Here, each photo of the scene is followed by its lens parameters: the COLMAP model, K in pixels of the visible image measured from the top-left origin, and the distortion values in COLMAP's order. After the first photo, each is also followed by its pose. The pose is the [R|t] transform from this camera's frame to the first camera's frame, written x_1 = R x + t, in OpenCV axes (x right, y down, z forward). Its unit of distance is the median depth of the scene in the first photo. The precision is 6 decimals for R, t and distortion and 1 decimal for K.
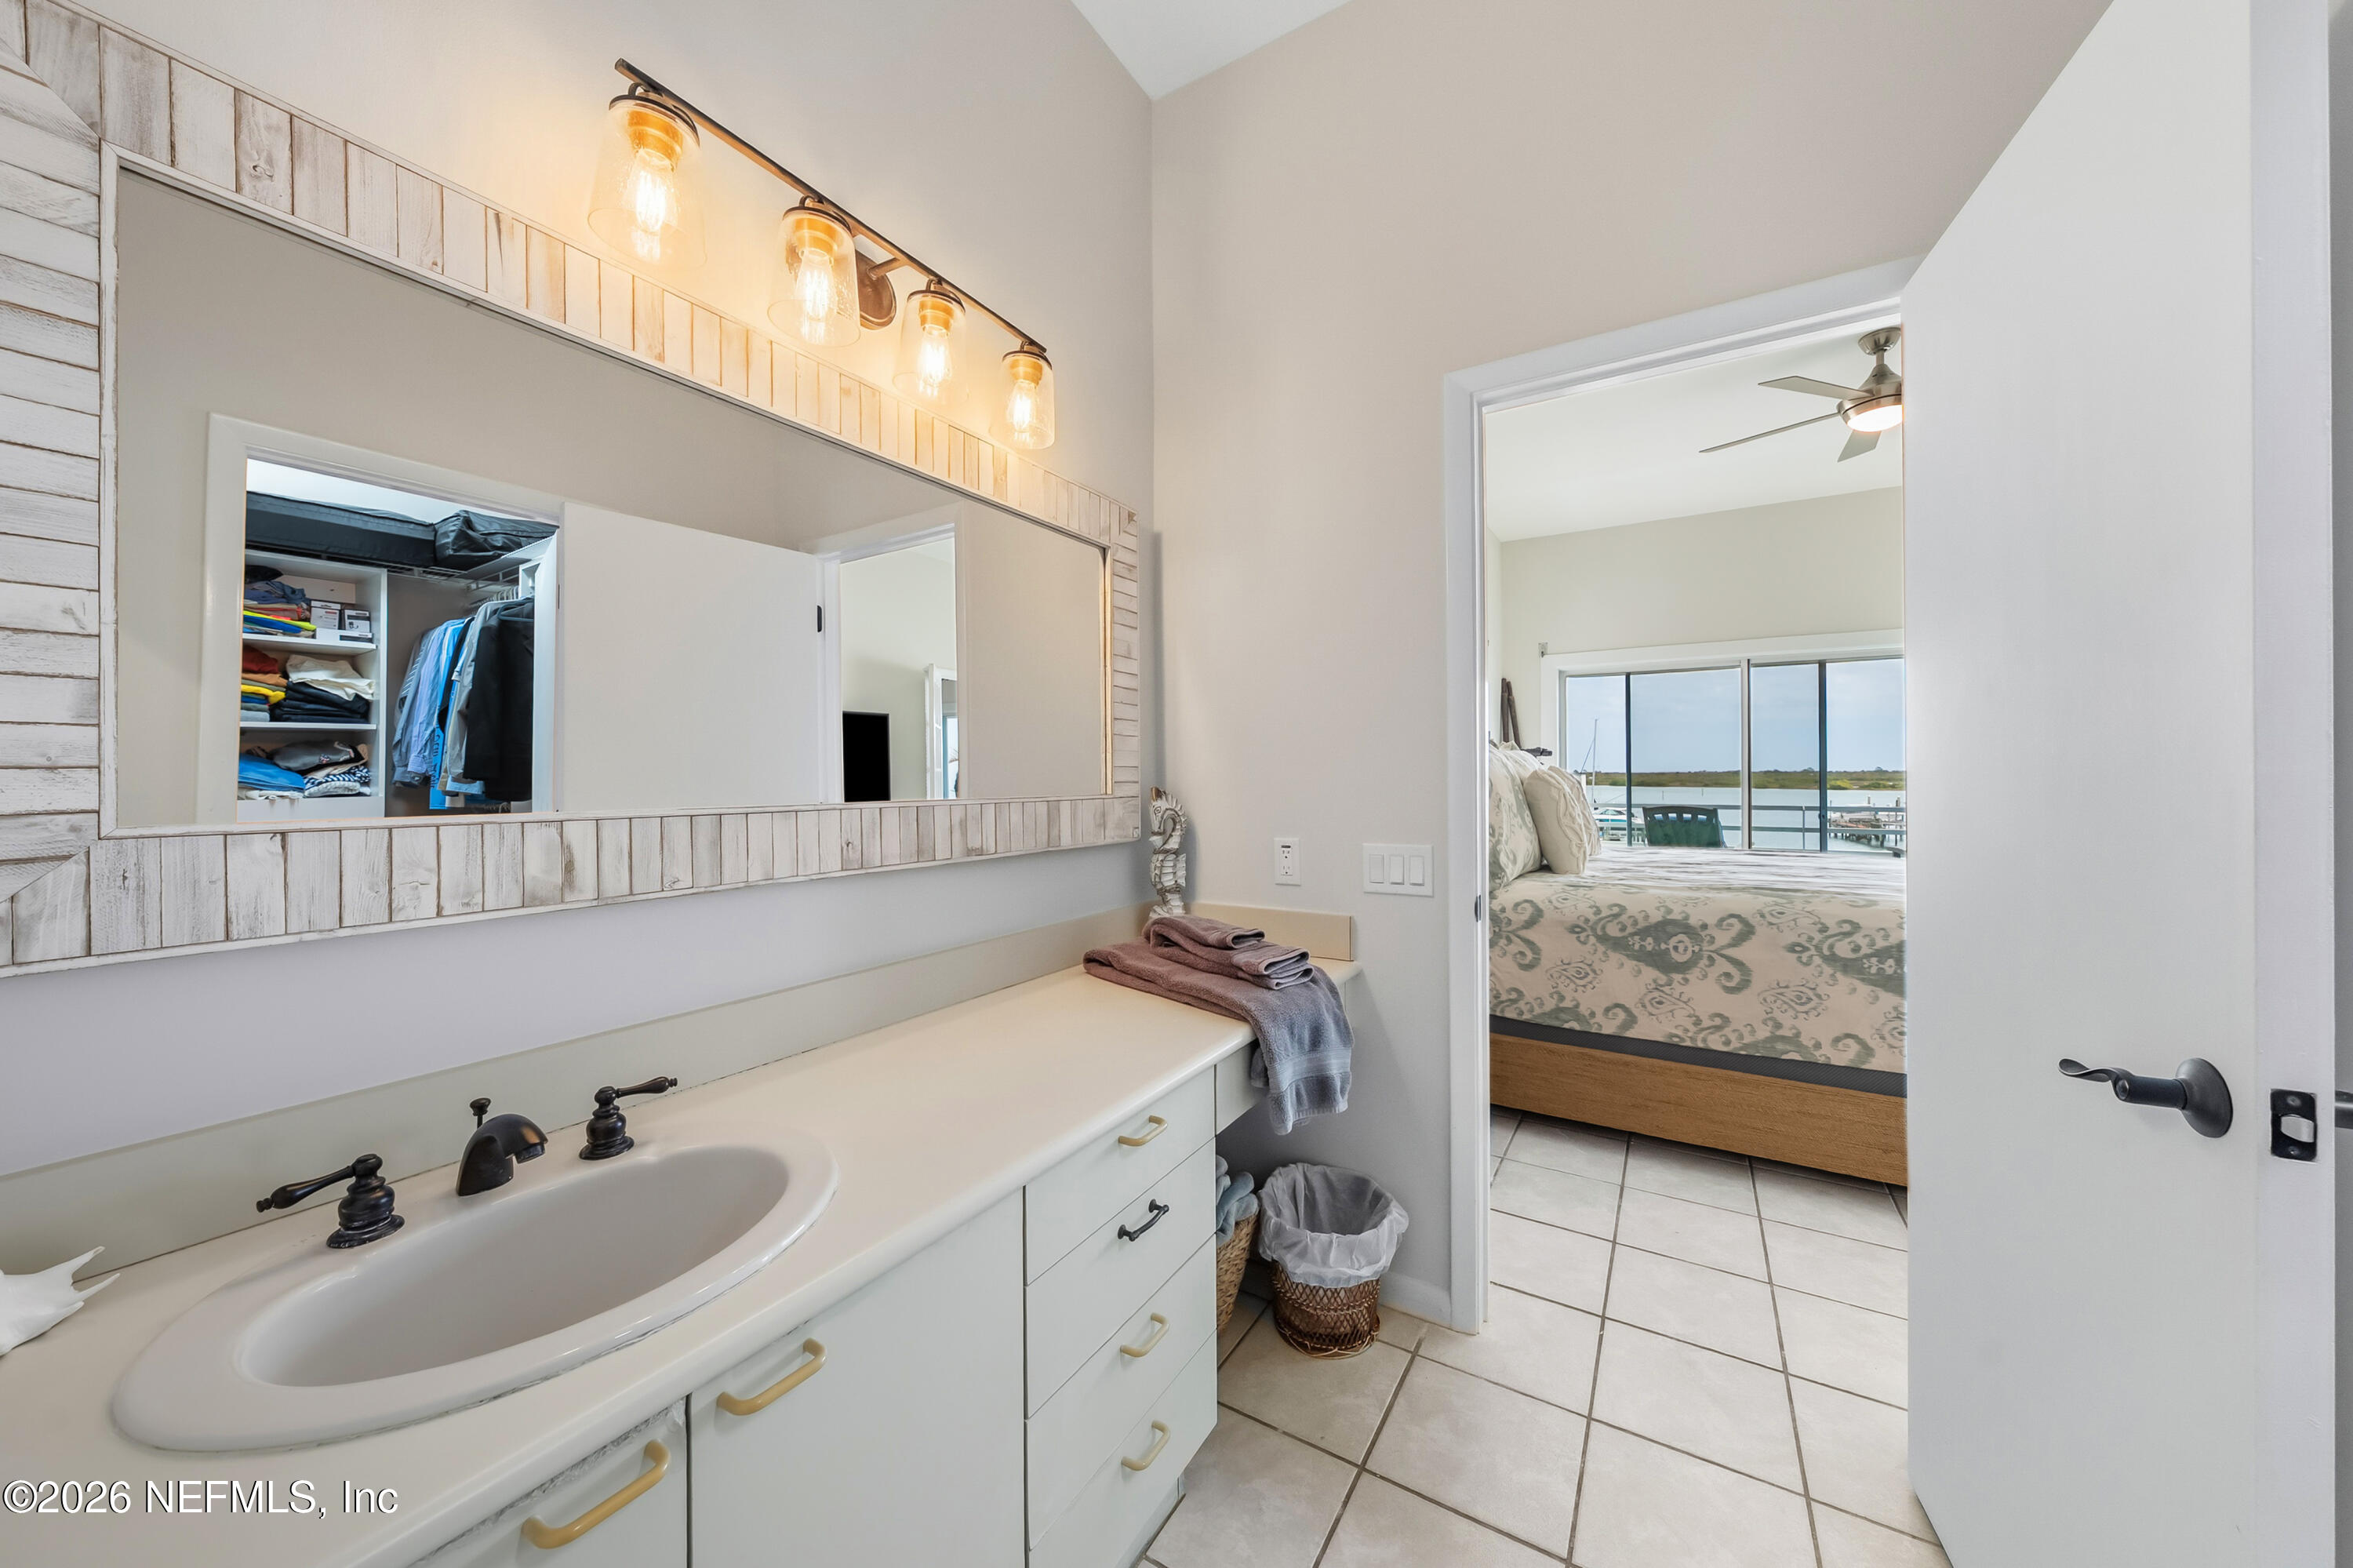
lens RADIAL K [[817.4, 0, 1179.3], [0, 817.4, 773.6], [0, 0, 1]] dist [-0.000587, -0.000015]
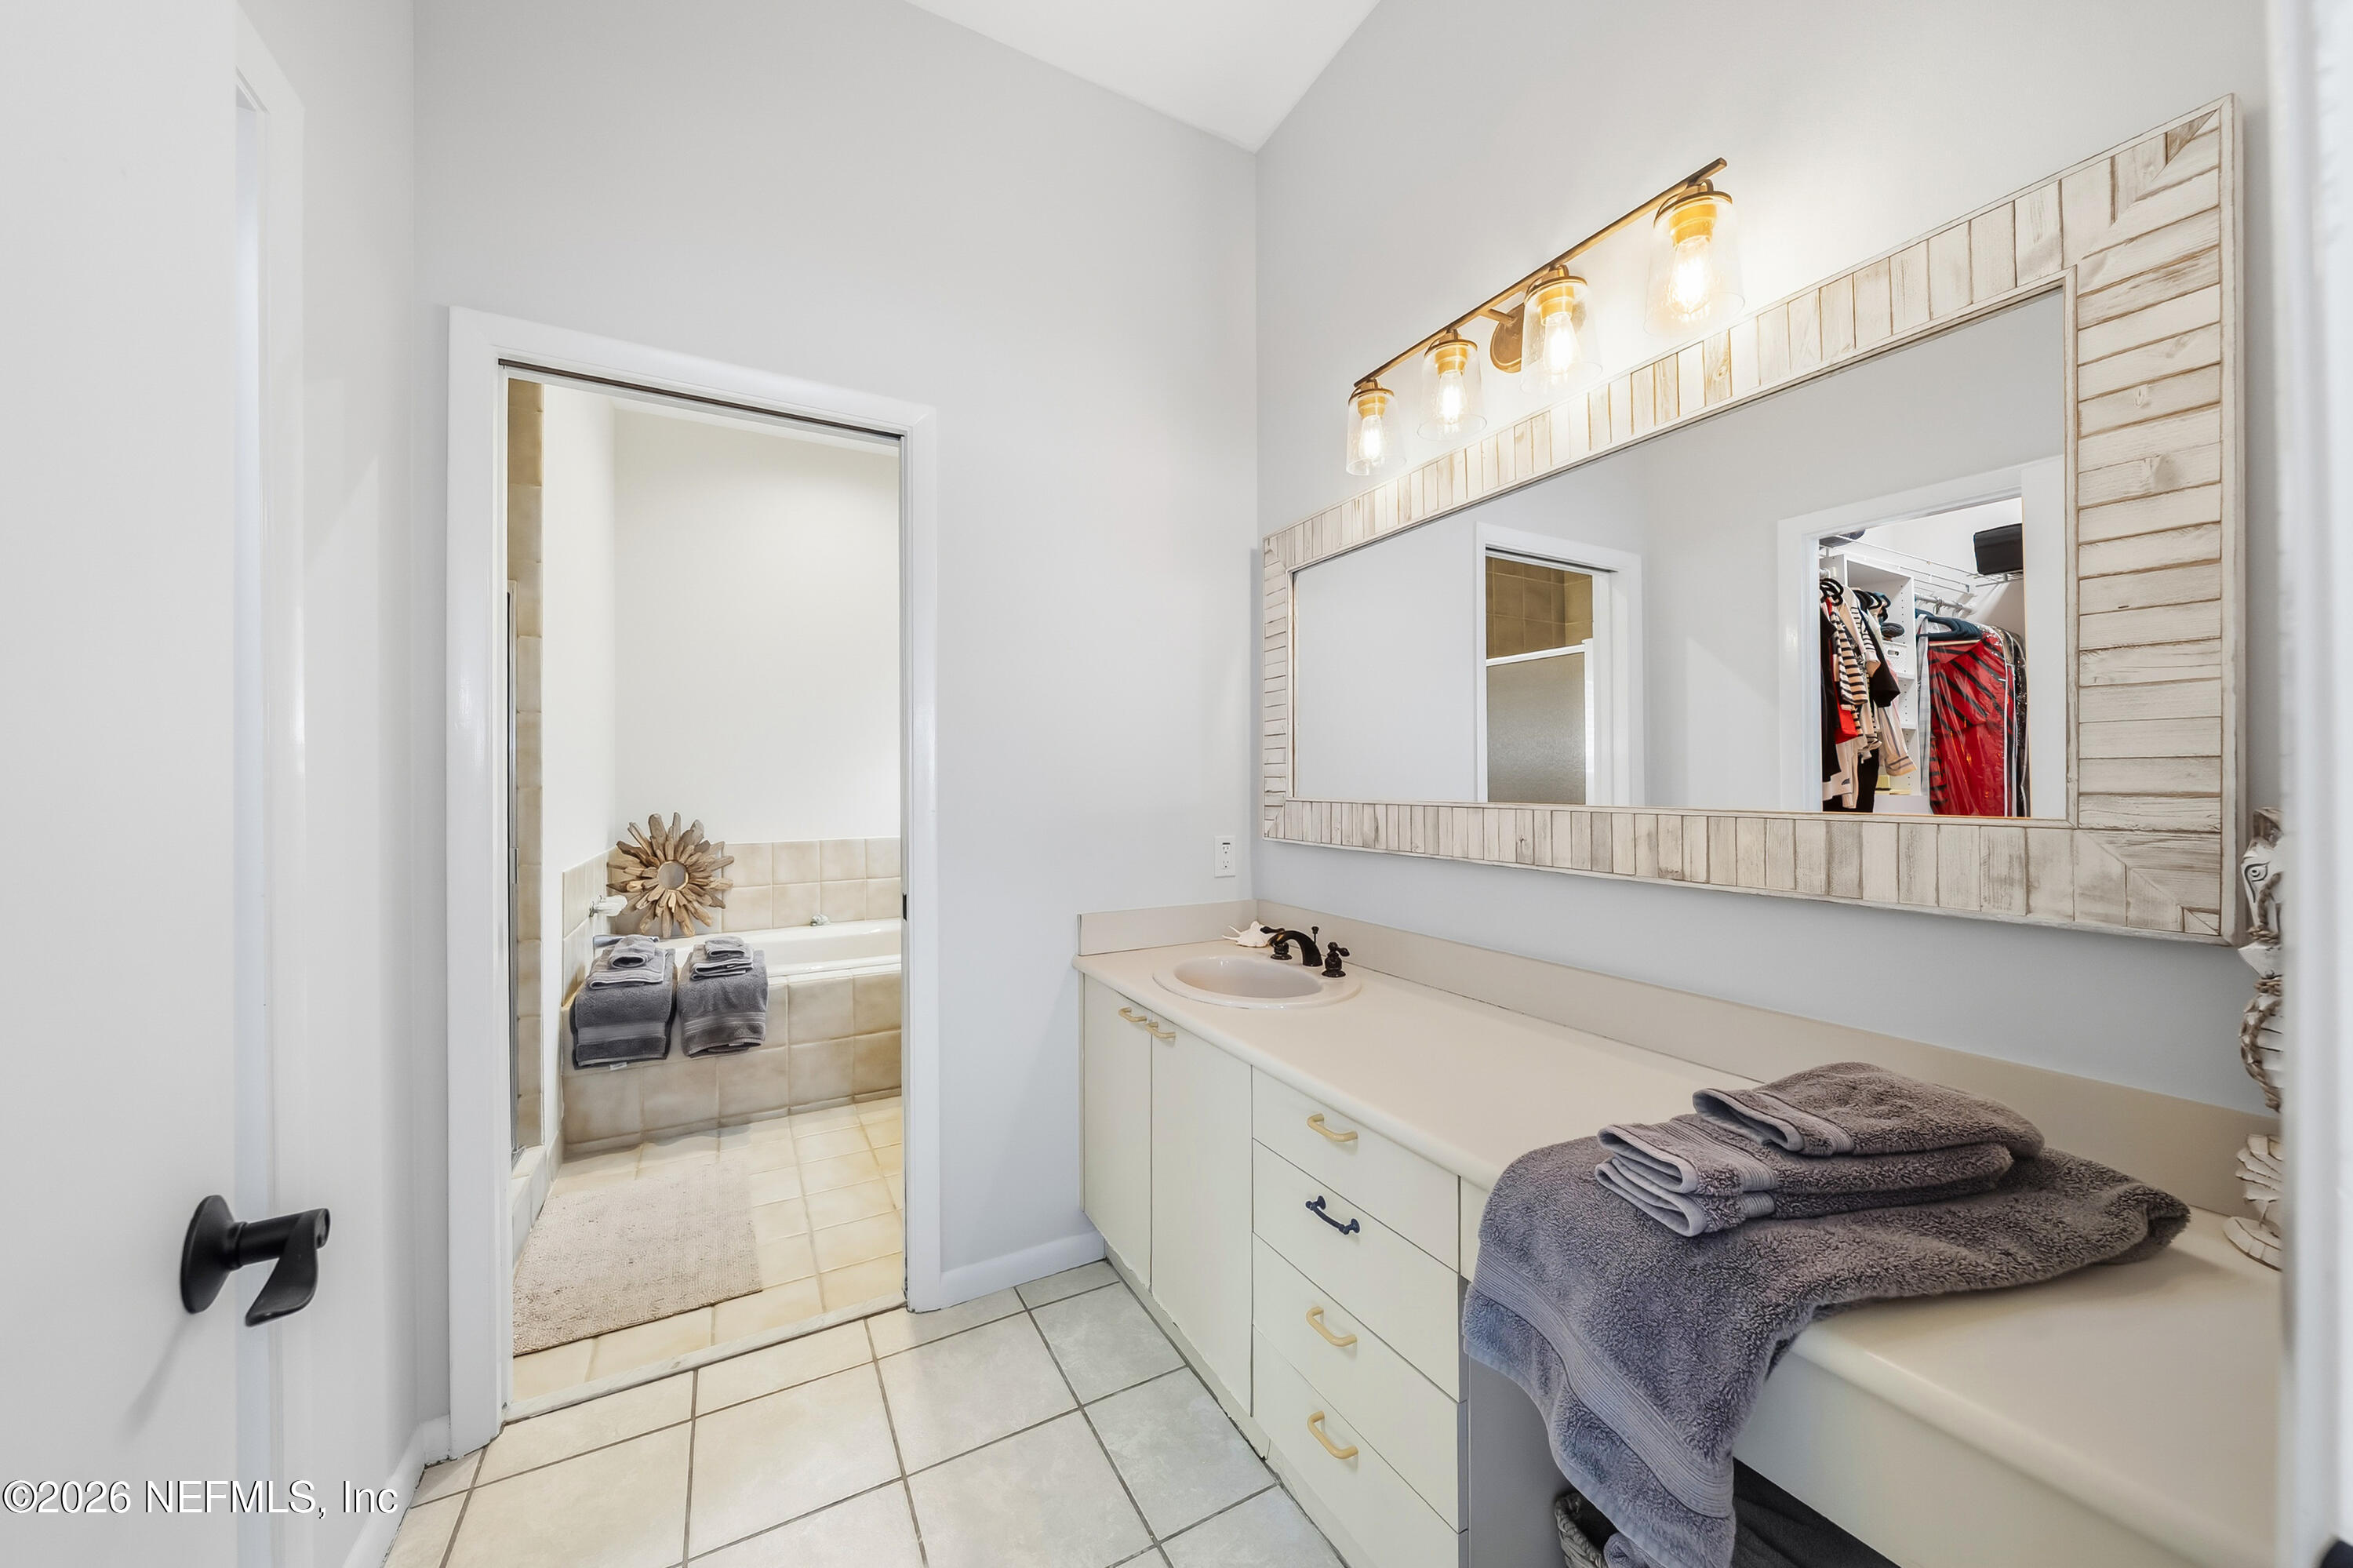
lens RADIAL K [[817.4, 0, 1176.7], [0, 817.4, 781.8], [0, 0, 1]] dist [-0.000587, -0.000015]
pose [[-0.493873, 0.003273, -0.869528, 0.731317], [0.003592, 0.999992, 0.001723, 0.002093], [0.869527, -0.002272, -0.493881, 1.040087]]
